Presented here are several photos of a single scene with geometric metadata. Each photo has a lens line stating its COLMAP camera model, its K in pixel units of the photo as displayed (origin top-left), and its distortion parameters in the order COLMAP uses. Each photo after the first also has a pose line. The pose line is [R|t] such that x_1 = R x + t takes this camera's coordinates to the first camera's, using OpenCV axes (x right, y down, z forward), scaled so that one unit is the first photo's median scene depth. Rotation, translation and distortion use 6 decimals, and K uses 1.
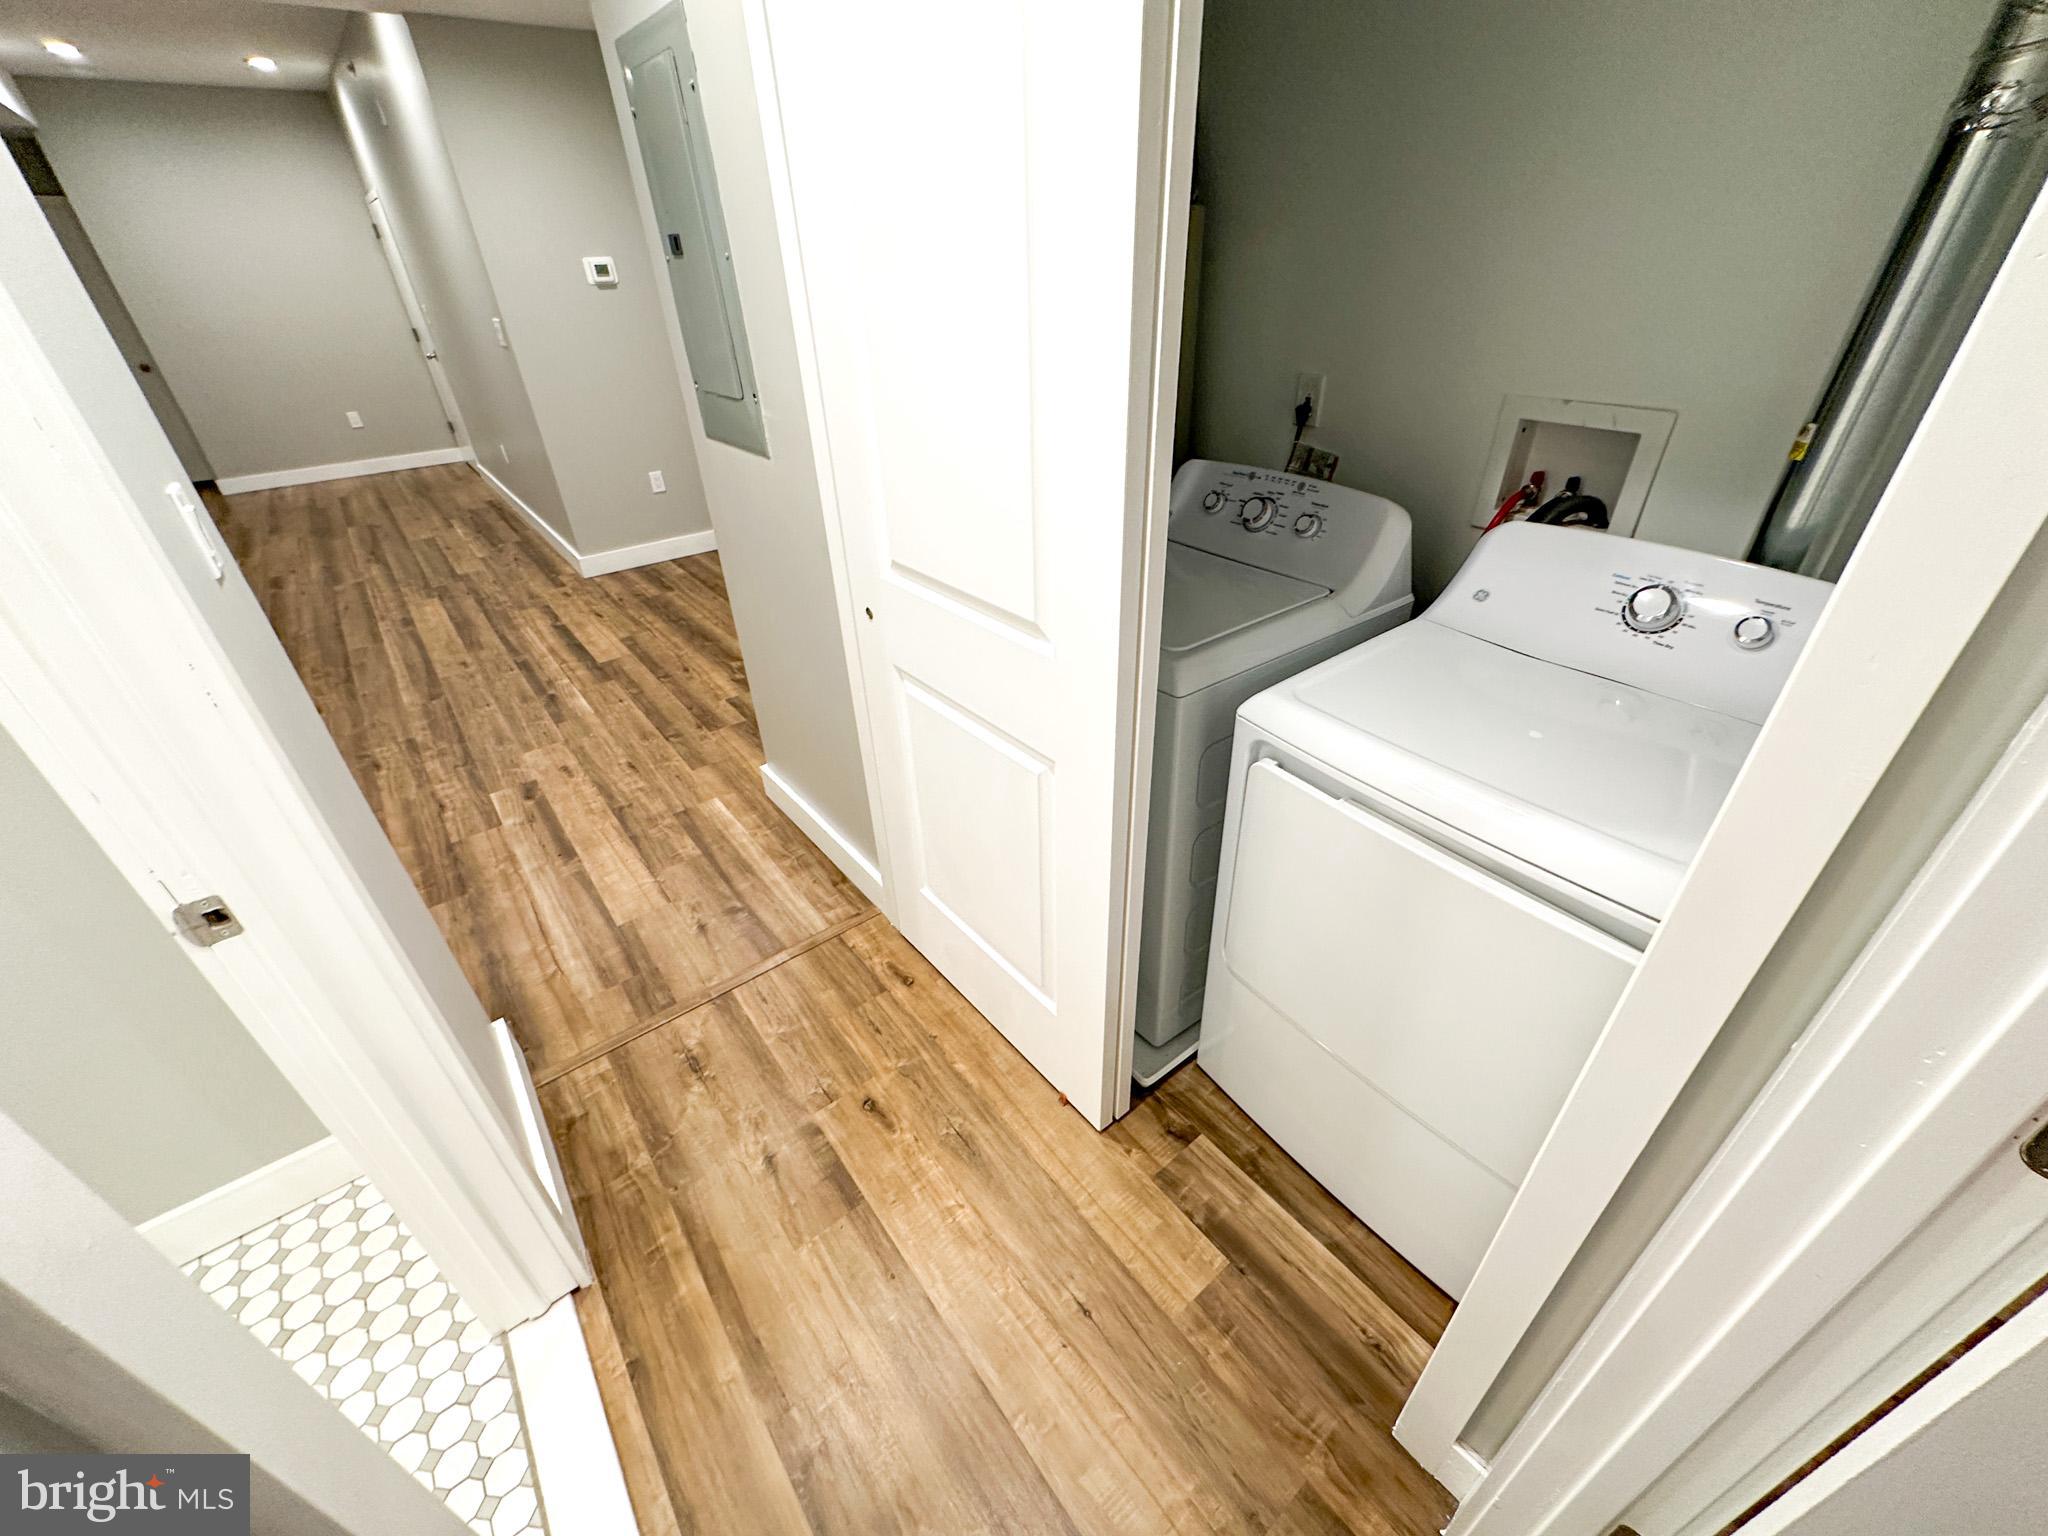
lens RADIAL K [[815.9, 0, 1022.8], [0, 815.9, 768.1], [0, 0, 1]] dist [-0.003927, 0.000939]
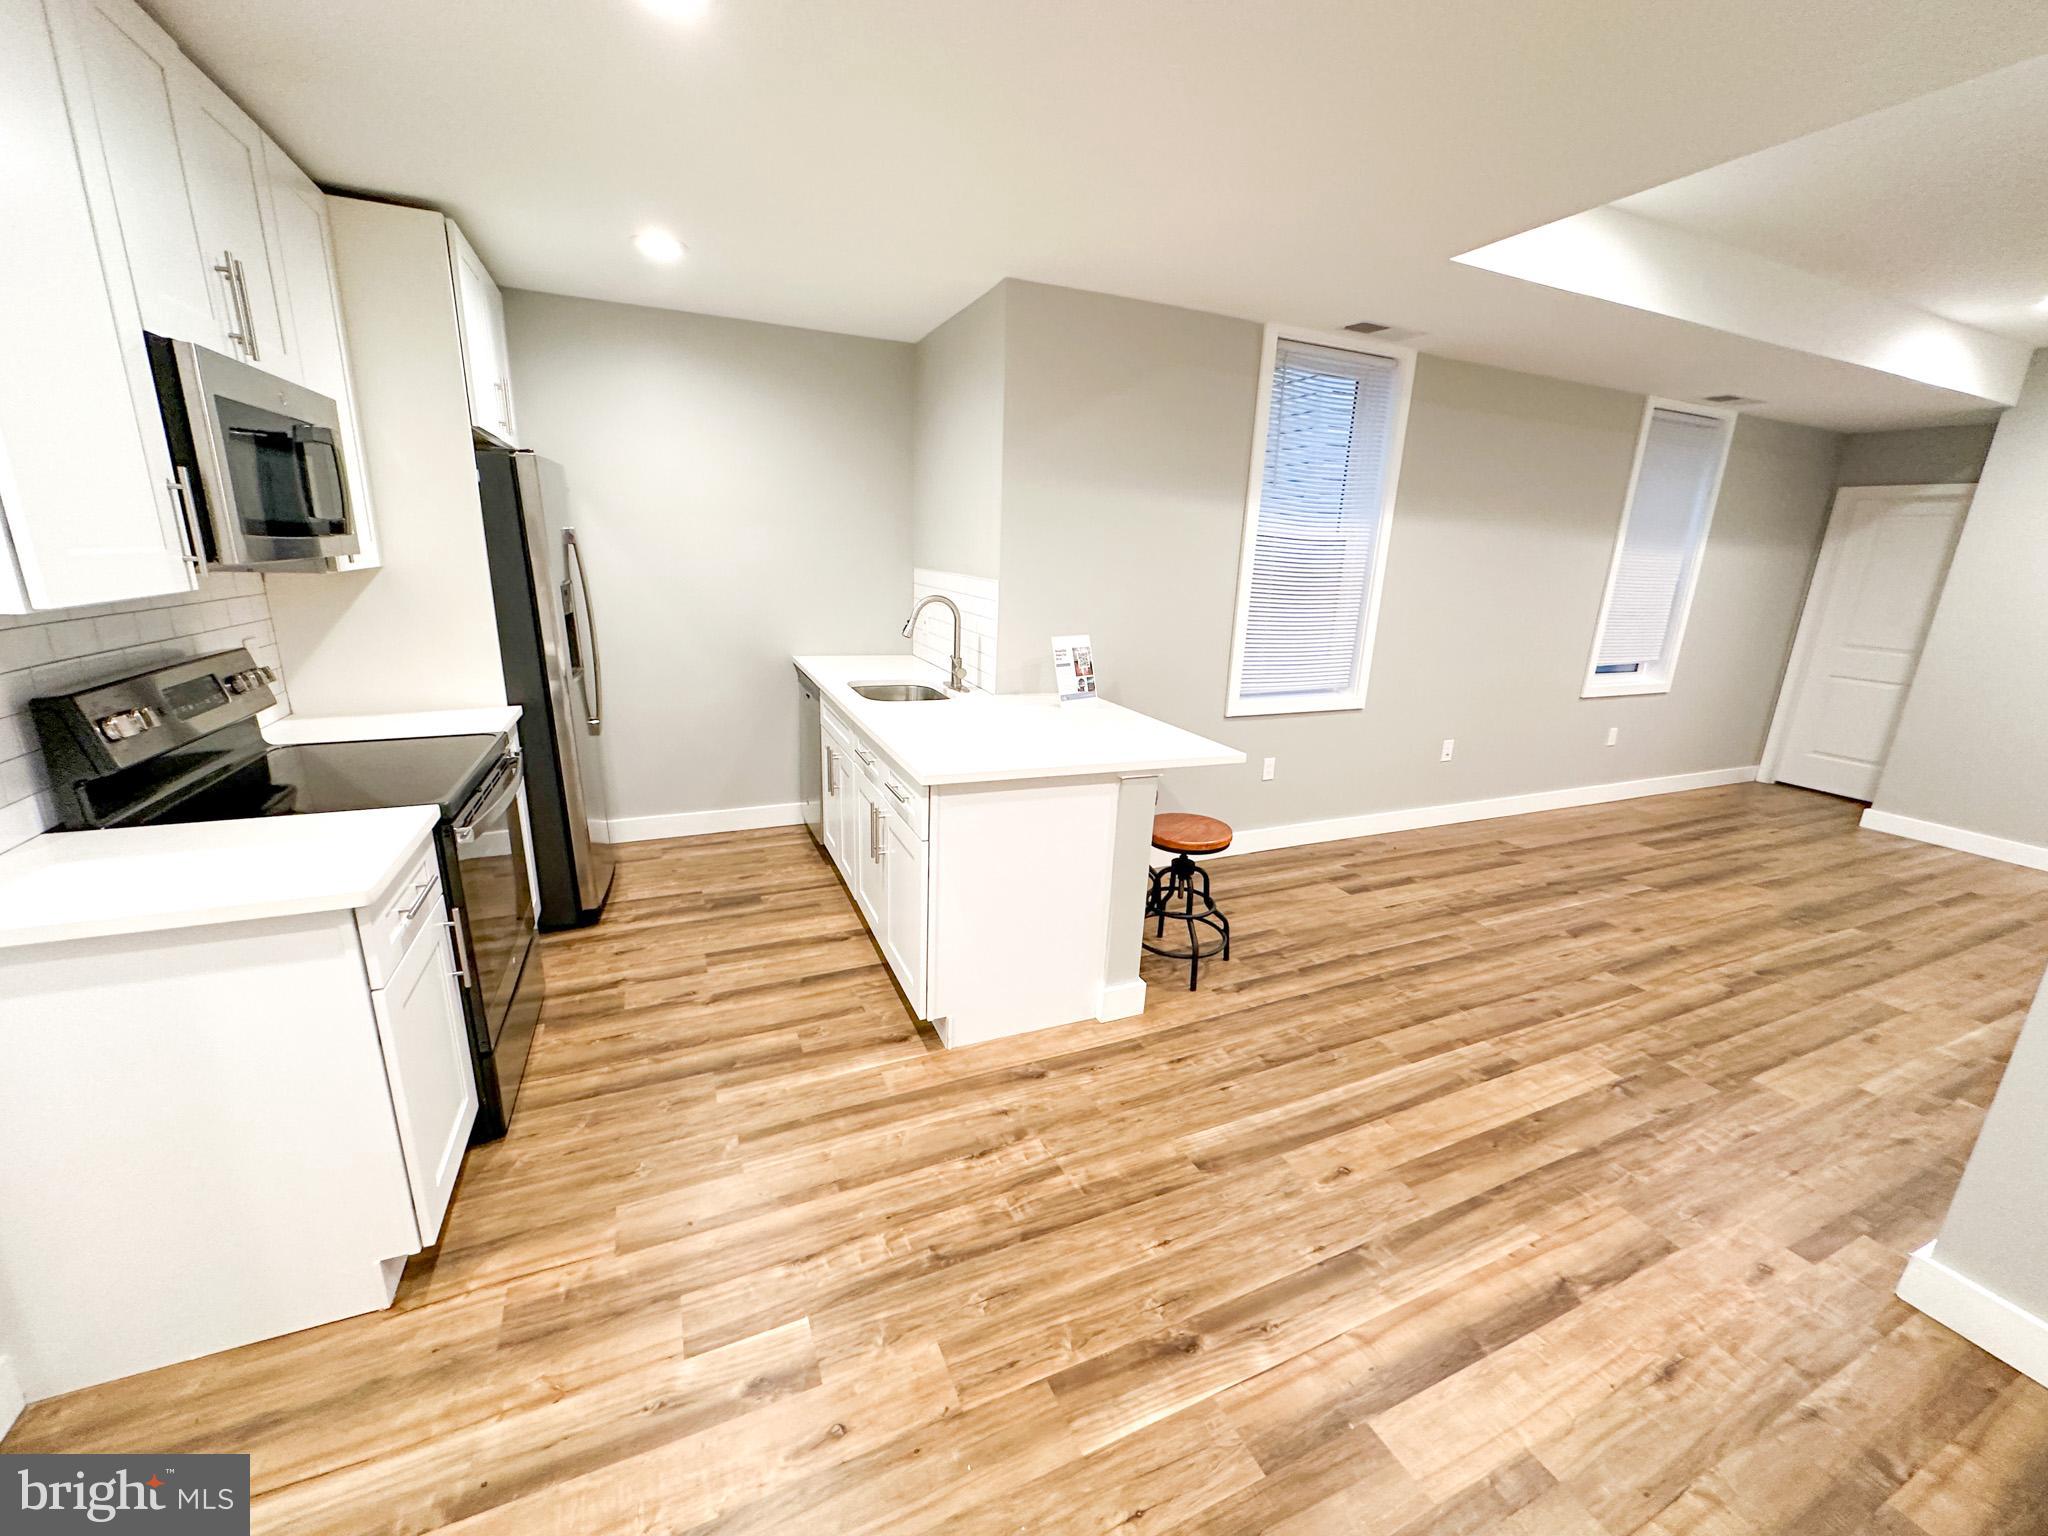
lens RADIAL K [[815.9, 0, 1022.8], [0, 815.9, 768.1], [0, 0, 1]] dist [-0.003927, 0.000939]
pose [[-0.247550, 0.272526, -0.929757, -0.174915], [-0.544371, 0.754711, 0.366157, -0.375618], [0.801486, 0.596775, -0.038473, 0.613447]]
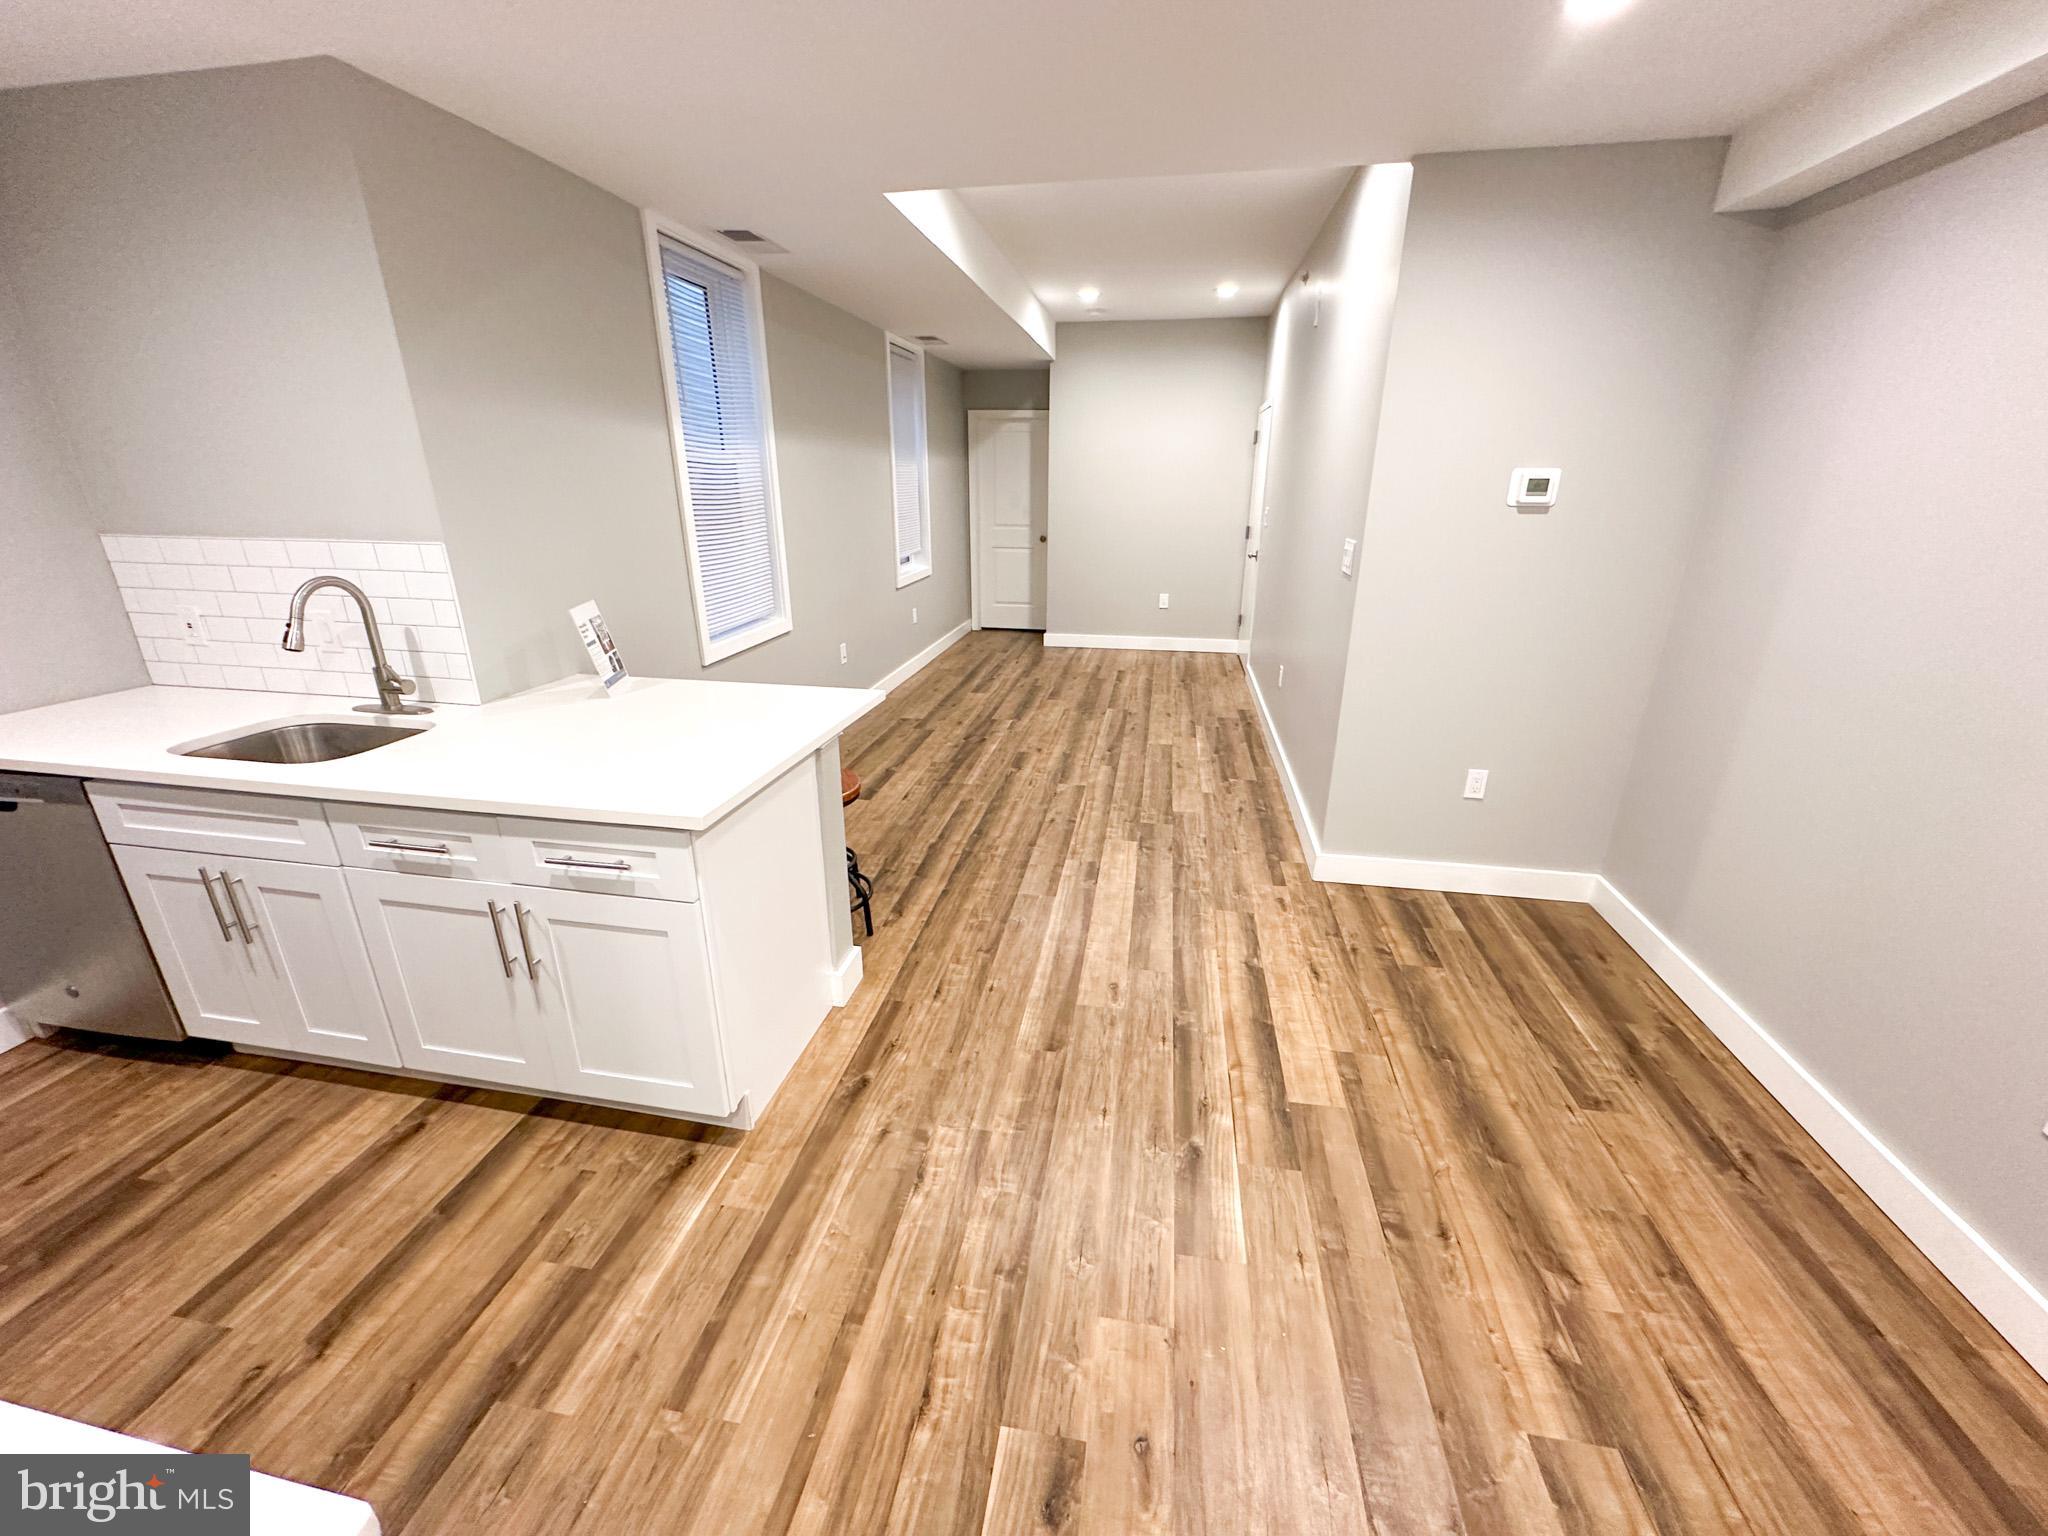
lens RADIAL K [[815.9, 0, 1022.8], [0, 815.9, 768.1], [0, 0, 1]] dist [-0.003927, 0.000939]
pose [[0.664963, 0.282155, -0.691530, -0.278106], [-0.417104, 0.908348, -0.030460, -0.219462], [0.619555, 0.308694, 0.721706, 0.350773]]
